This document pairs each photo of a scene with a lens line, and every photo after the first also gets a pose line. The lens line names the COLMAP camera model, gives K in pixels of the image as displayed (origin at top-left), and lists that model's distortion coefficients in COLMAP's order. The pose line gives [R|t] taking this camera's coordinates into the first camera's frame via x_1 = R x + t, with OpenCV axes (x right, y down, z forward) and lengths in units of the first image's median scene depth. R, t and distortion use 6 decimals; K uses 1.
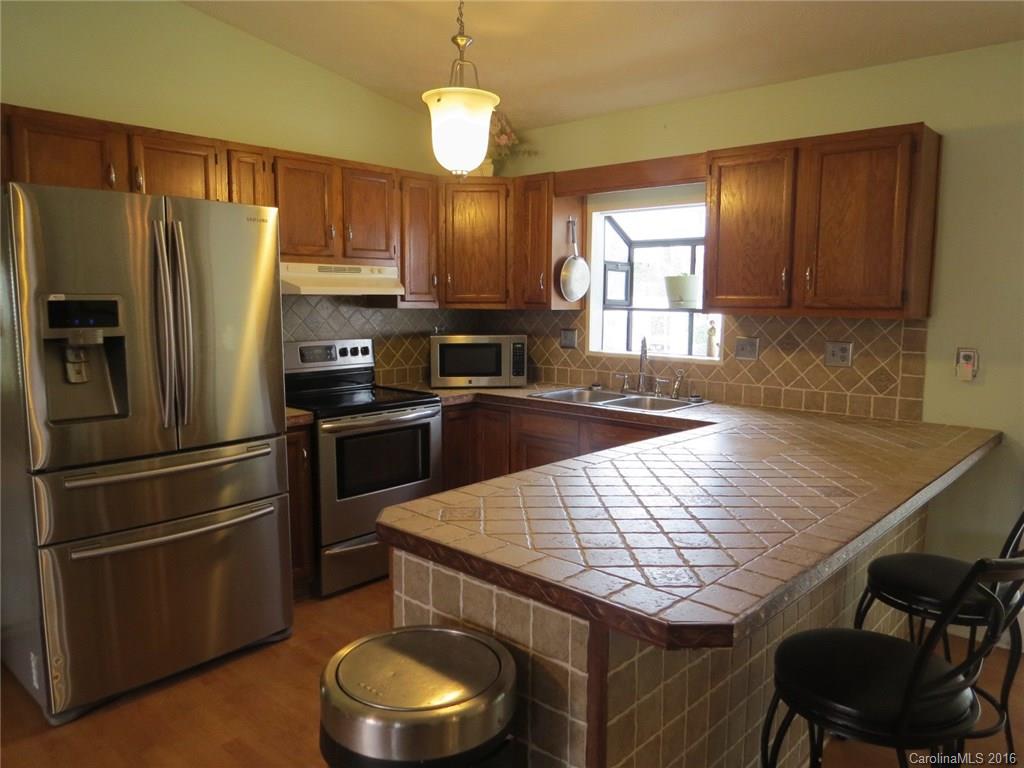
lens RADIAL K [[708.4, 0, 512.0], [0, 708.4, 384.0], [0, 0, 1]] dist [-0.035745, 0.003413]
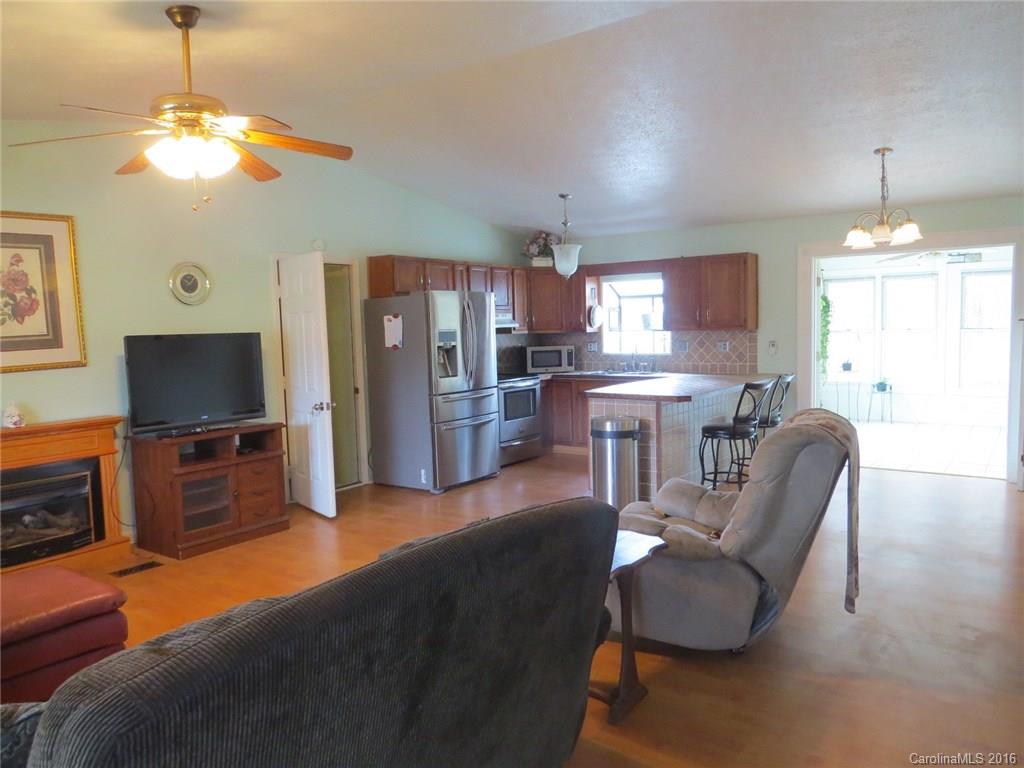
lens RADIAL K [[721.8, 0, 512.0], [0, 721.8, 384.0], [0, 0, 1]] dist [-0.002171, 0.000589]
pose [[0.993134, -0.039675, 0.110046, -0.403697], [0.044232, 0.998248, -0.039287, 0.118600], [-0.108294, 0.043885, 0.993150, -1.054221]]
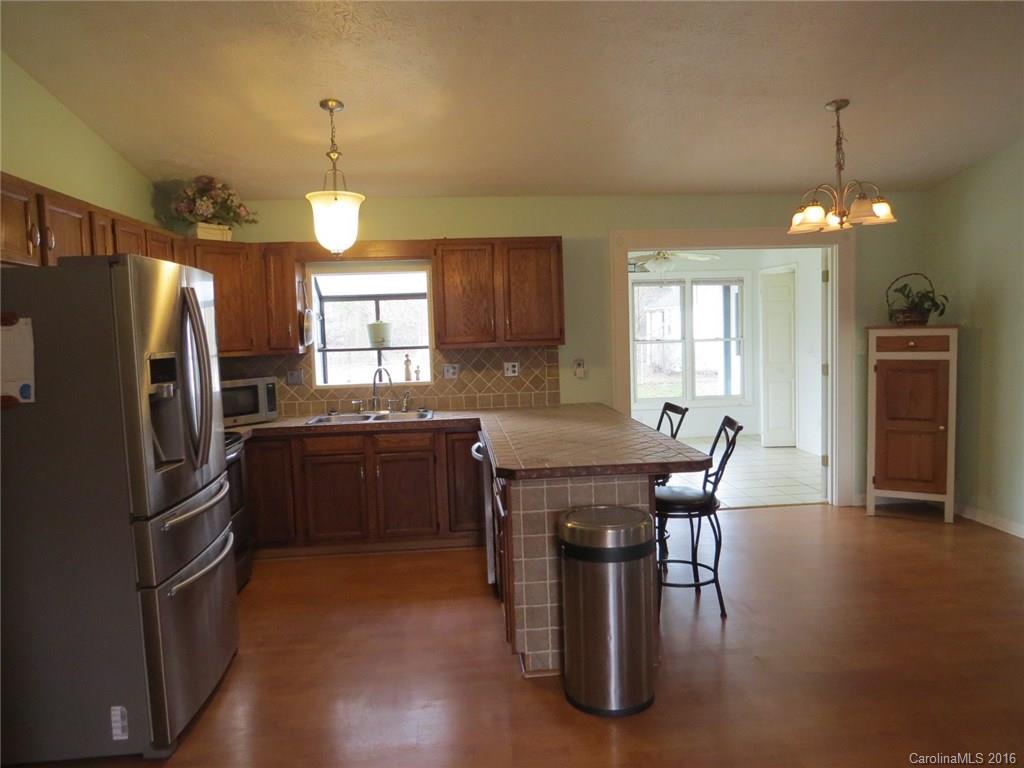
lens RADIAL K [[720.9, 0, 512.0], [0, 720.9, 384.0], [0, 0, 1]] dist [-0.066846, -0.000380]
pose [[0.678484, -0.083796, 0.729820, -0.623217], [0.125672, 0.992067, -0.002926, -0.003281], [-0.723786, 0.093703, 0.683633, -0.104643]]
